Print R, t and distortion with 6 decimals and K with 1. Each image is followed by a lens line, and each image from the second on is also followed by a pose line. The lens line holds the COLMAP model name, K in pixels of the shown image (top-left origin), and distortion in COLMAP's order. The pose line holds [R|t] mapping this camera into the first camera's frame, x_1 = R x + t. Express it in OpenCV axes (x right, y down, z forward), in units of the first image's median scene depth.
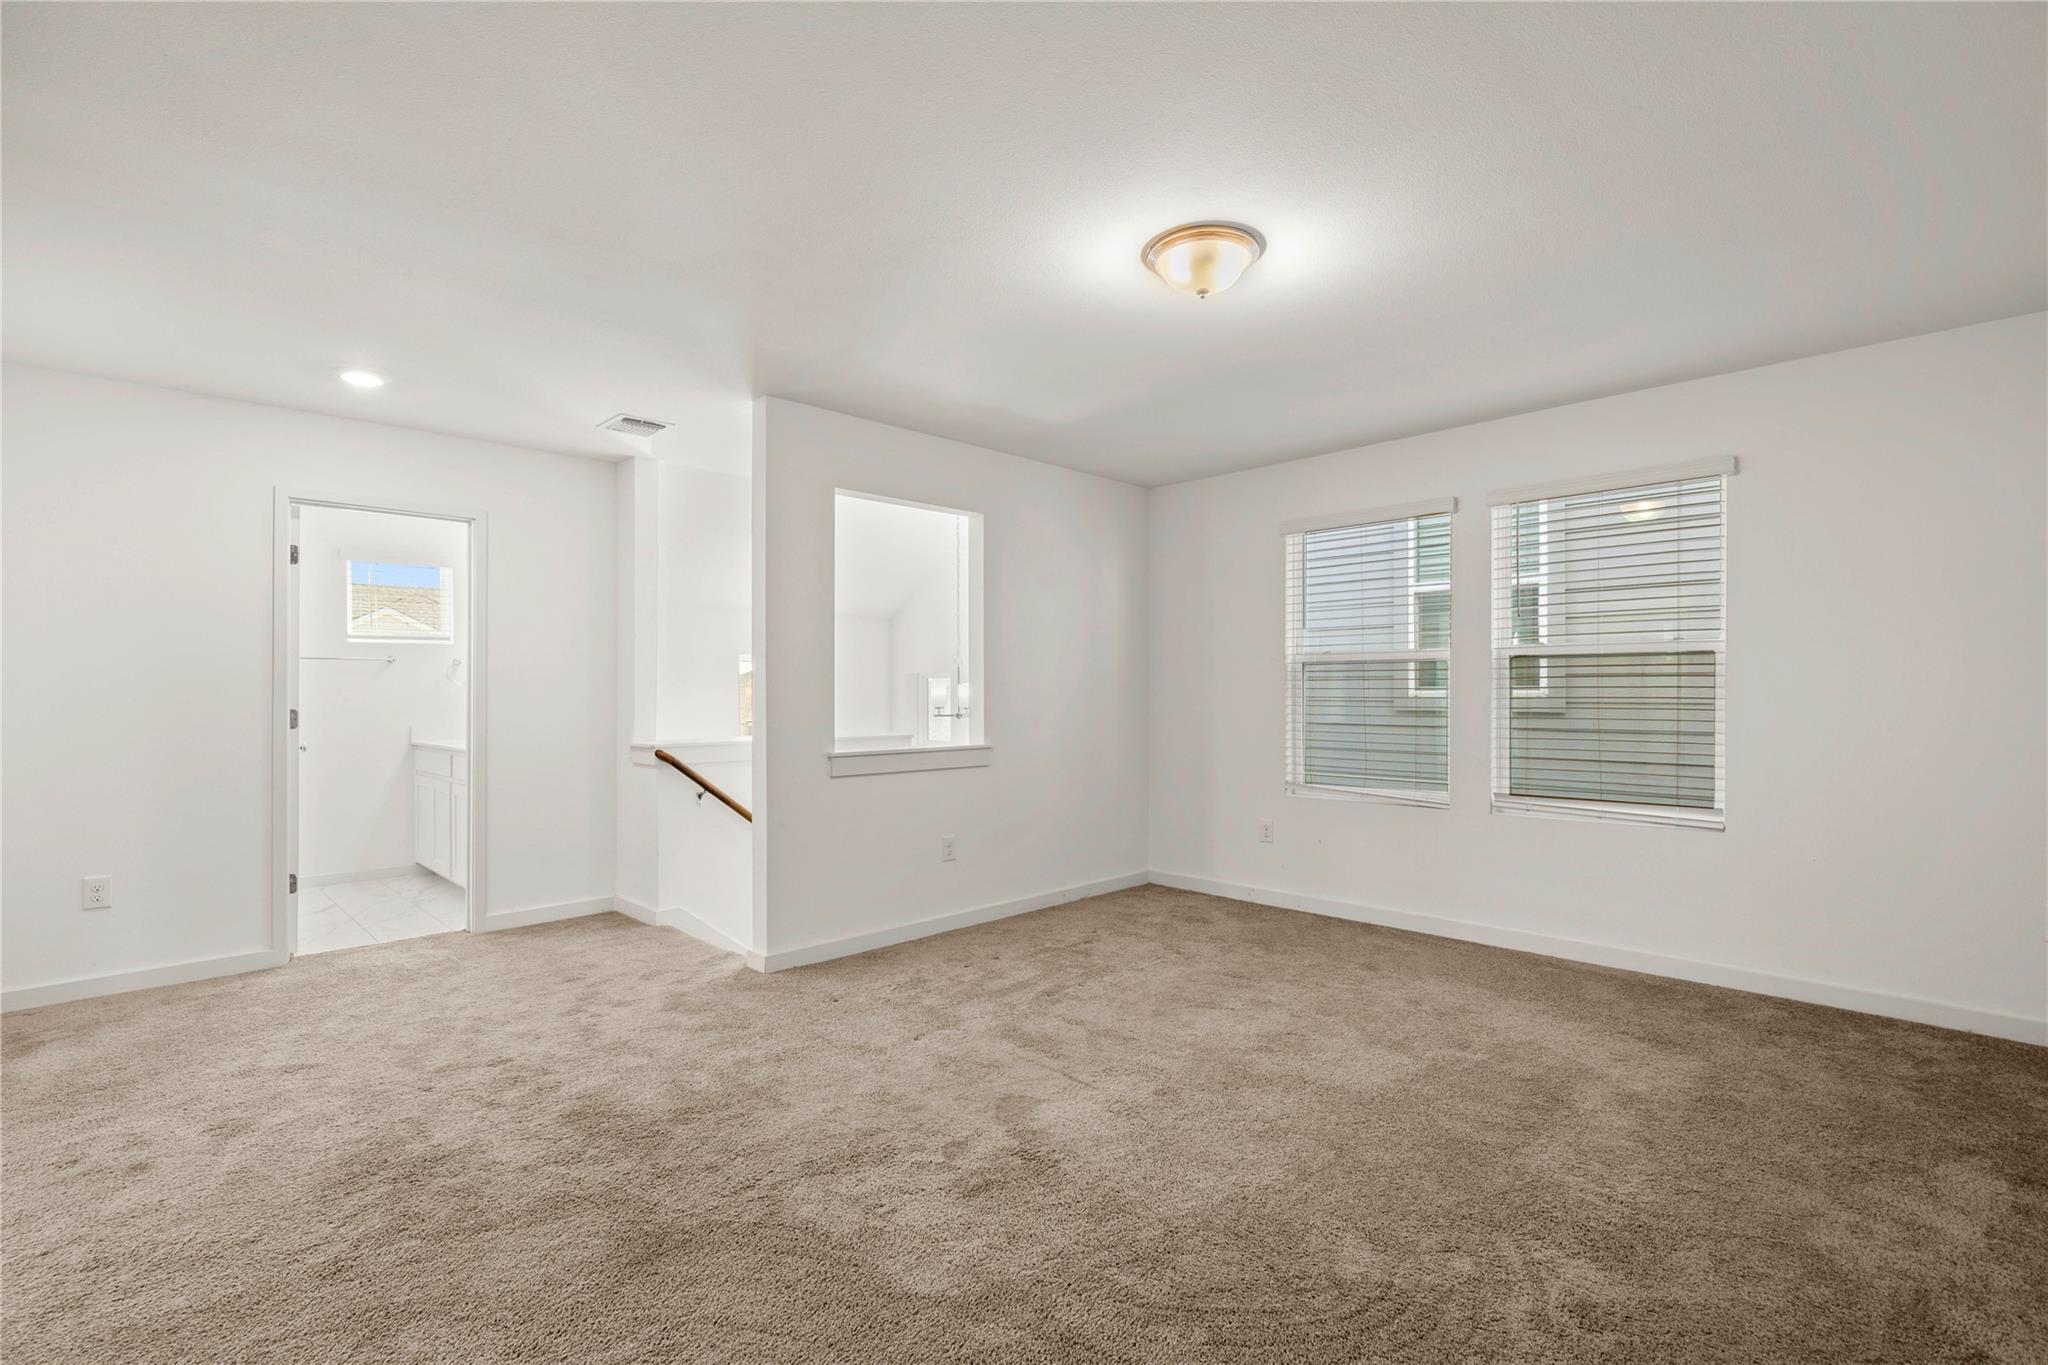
lens RADIAL K [[942.4, 0, 1032.5], [0, 942.4, 693.8], [0, 0, 1]] dist [-0.000071, -0.000542]
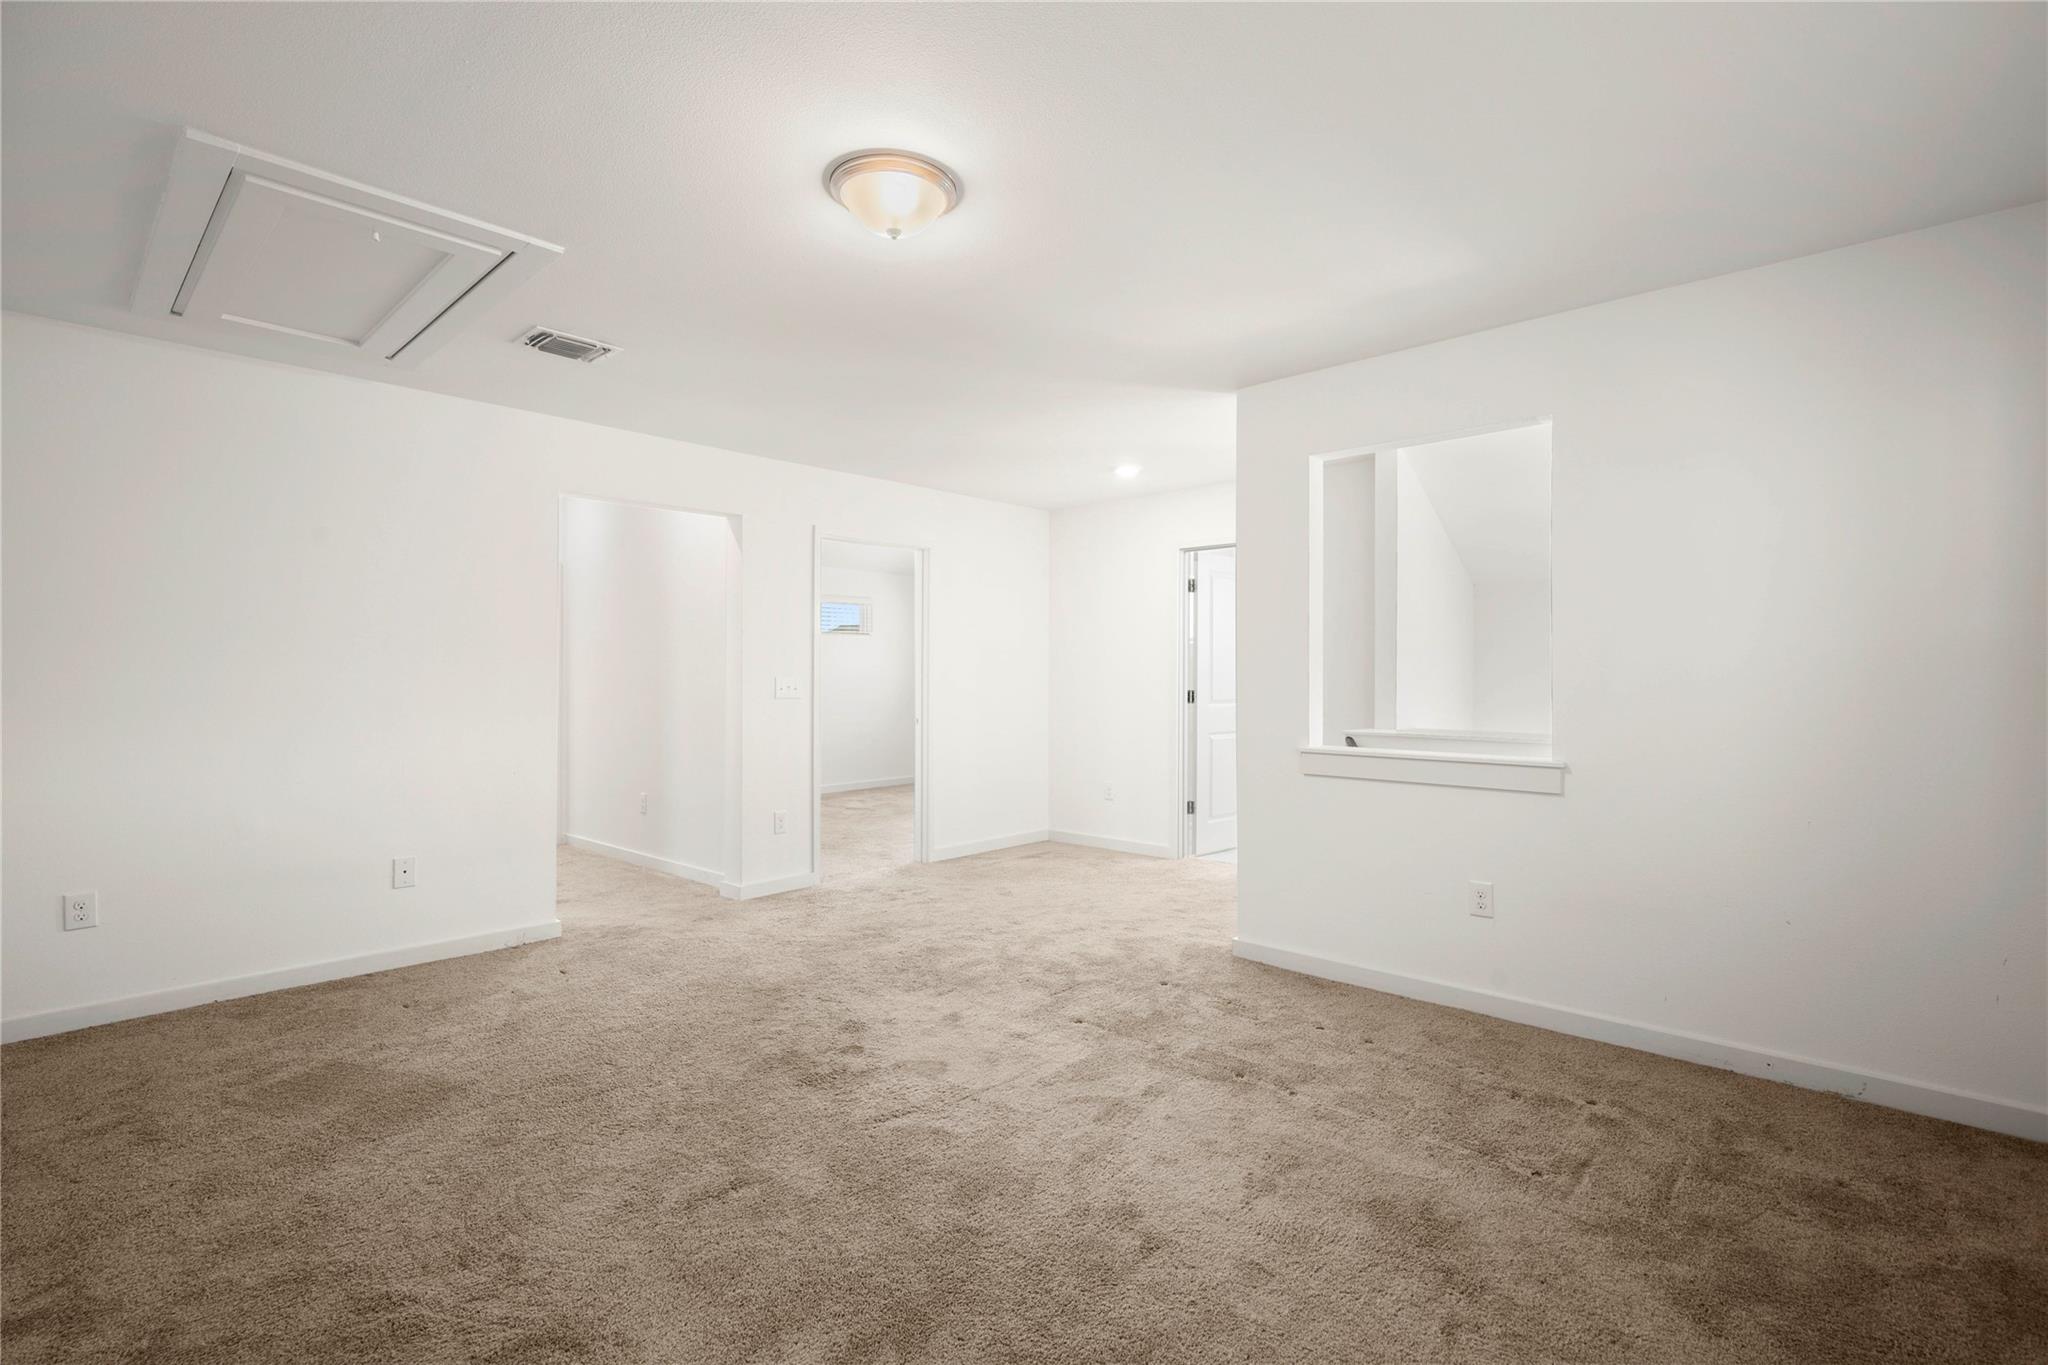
lens RADIAL K [[942.4, 0, 1032.5], [0, 942.4, 693.8], [0, 0, 1]] dist [-0.000071, -0.000542]
pose [[0.042664, 0.023365, -0.998816, 0.809181], [-0.003436, 0.999724, 0.023240, -0.012894], [0.999084, 0.002440, 0.042732, 0.818820]]
